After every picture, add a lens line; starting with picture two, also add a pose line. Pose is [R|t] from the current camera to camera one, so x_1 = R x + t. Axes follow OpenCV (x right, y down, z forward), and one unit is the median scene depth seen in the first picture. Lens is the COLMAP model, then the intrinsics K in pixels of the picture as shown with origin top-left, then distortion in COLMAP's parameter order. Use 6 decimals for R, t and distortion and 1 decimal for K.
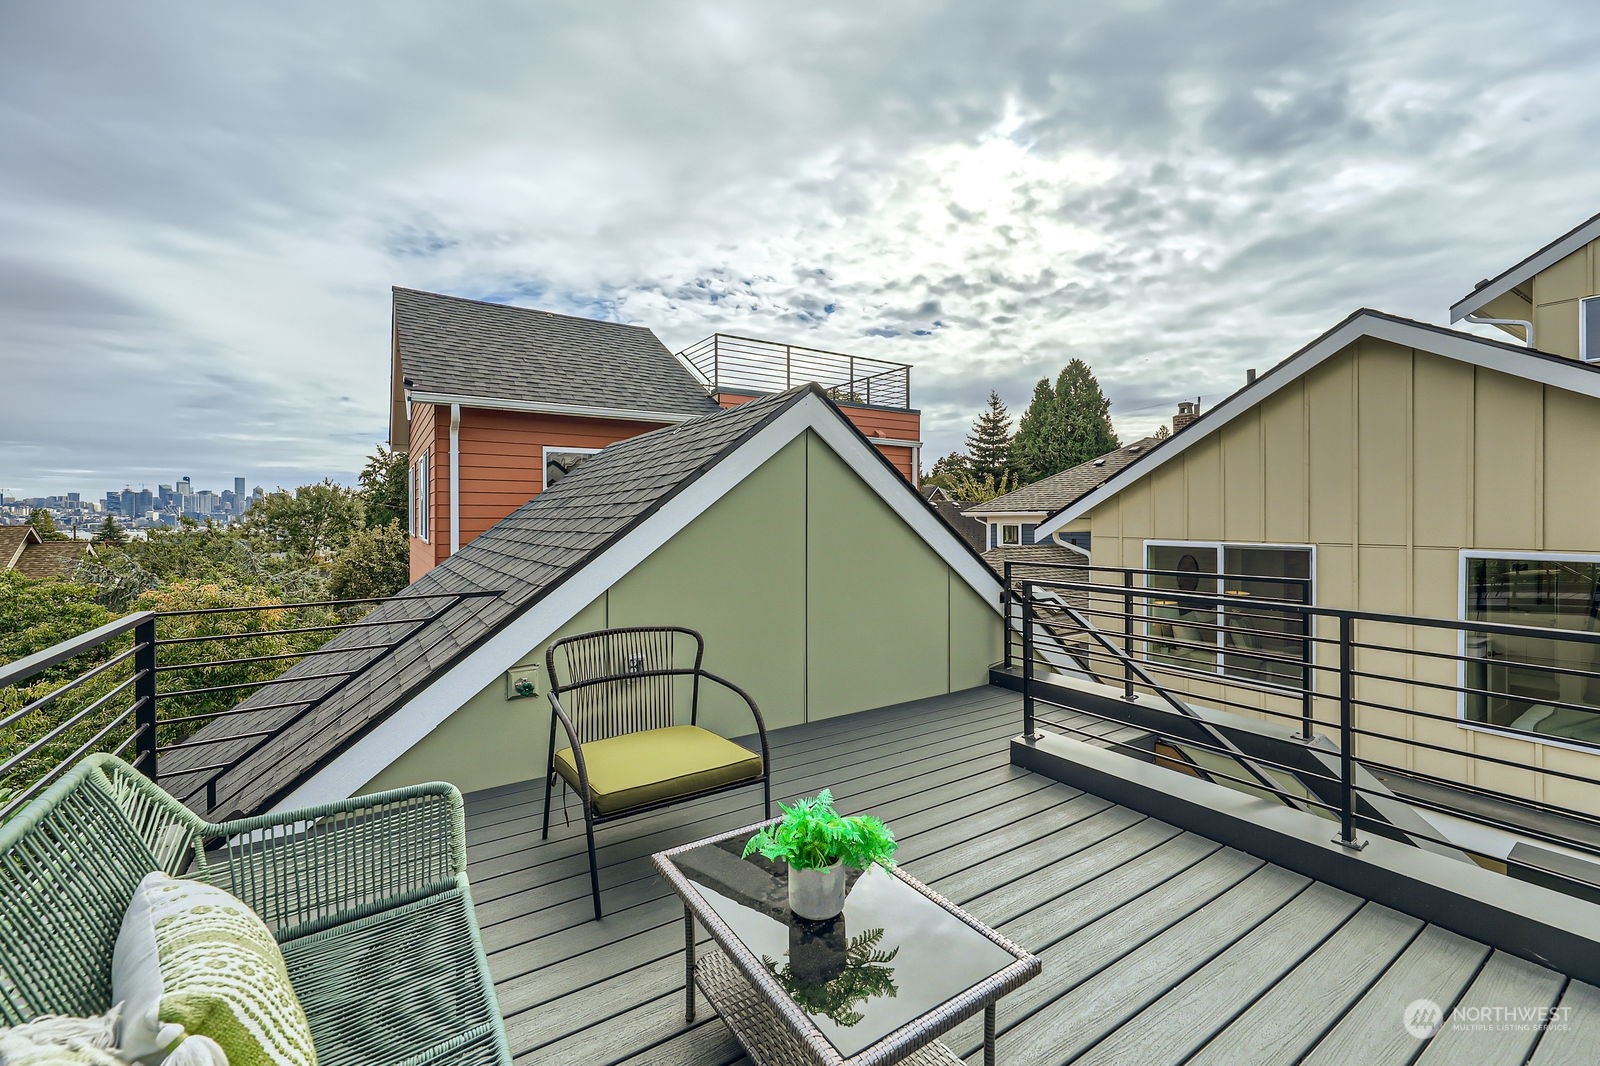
lens RADIAL K [[664.0, 0, 796.7], [0, 664.0, 513.1], [0, 0, 1]] dist [0.000016, 0.000043]
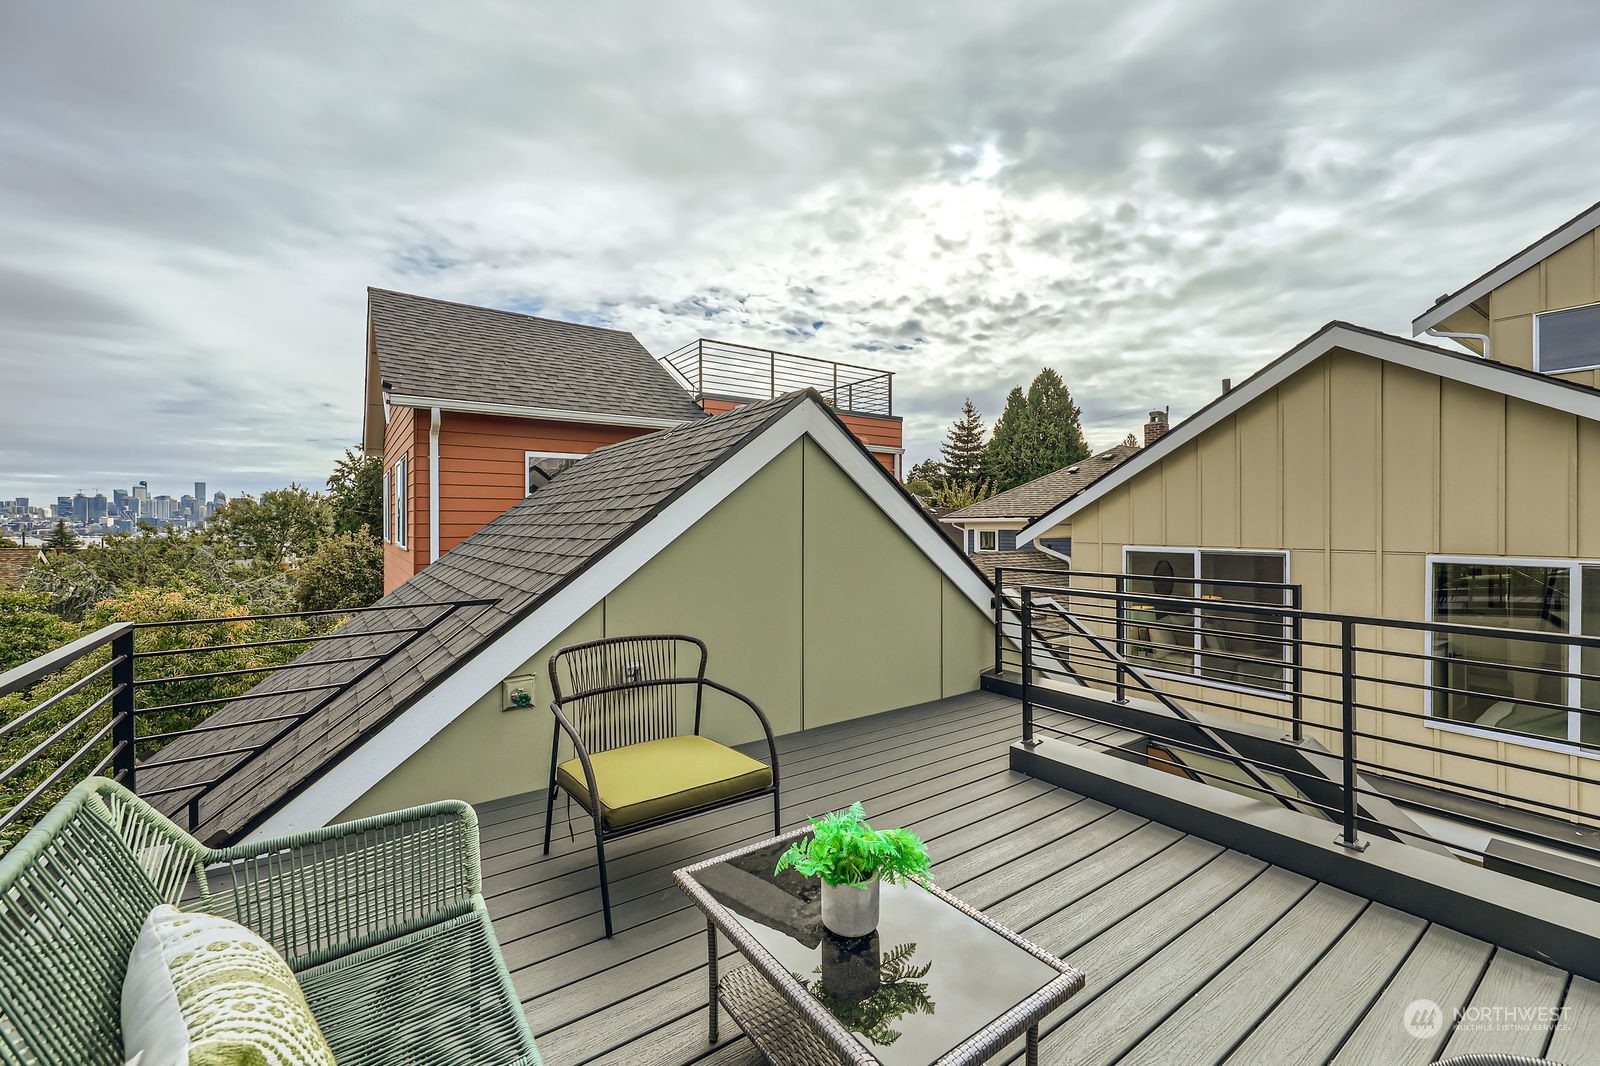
lens RADIAL K [[661.5, 0, 797.8], [0, 661.5, 518.4], [0, 0, 1]] dist [0.000730, -0.000517]
pose [[0.999325, 0.000616, 0.036734, -0.022665], [-0.000570, 0.999999, -0.001242, -0.000127], [-0.036735, 0.001220, 0.999324, 0.008256]]
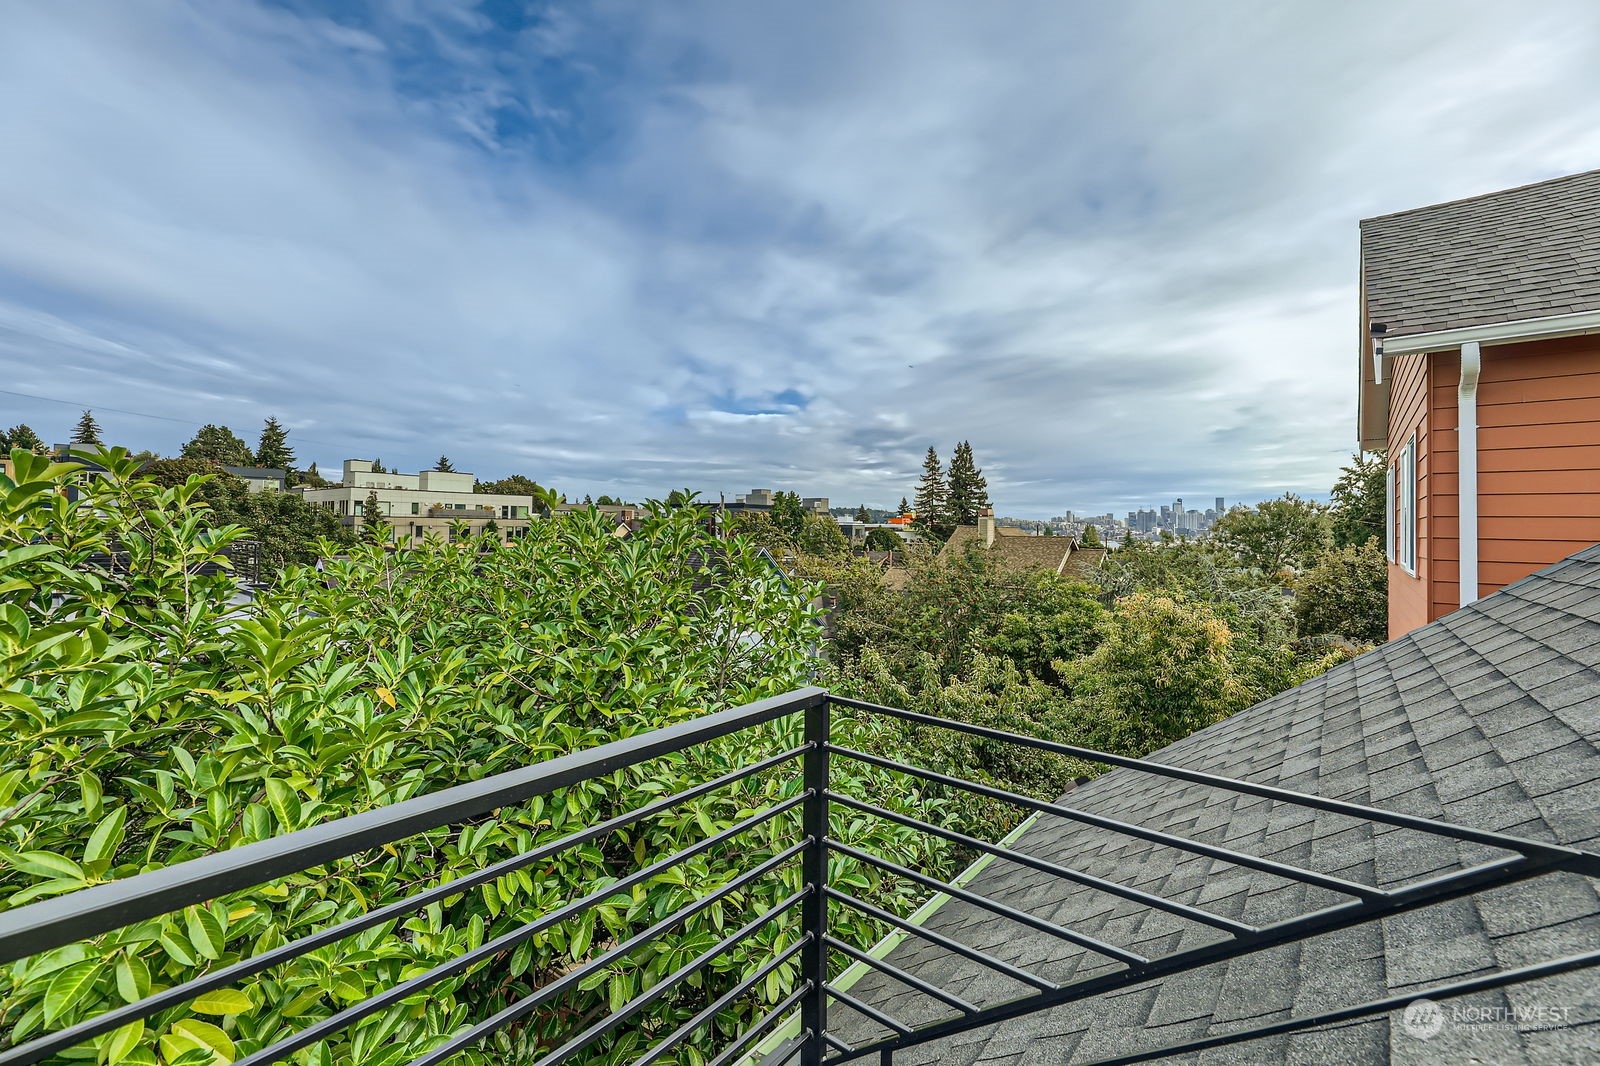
lens RADIAL K [[661.5, 0, 797.8], [0, 661.5, 518.4], [0, 0, 1]] dist [0.000730, -0.000517]
pose [[0.302968, -0.005928, -0.952982, -0.193572], [-0.010988, 0.999892, -0.009713, 0.002111], [0.952937, 0.013414, 0.302870, 0.364054]]
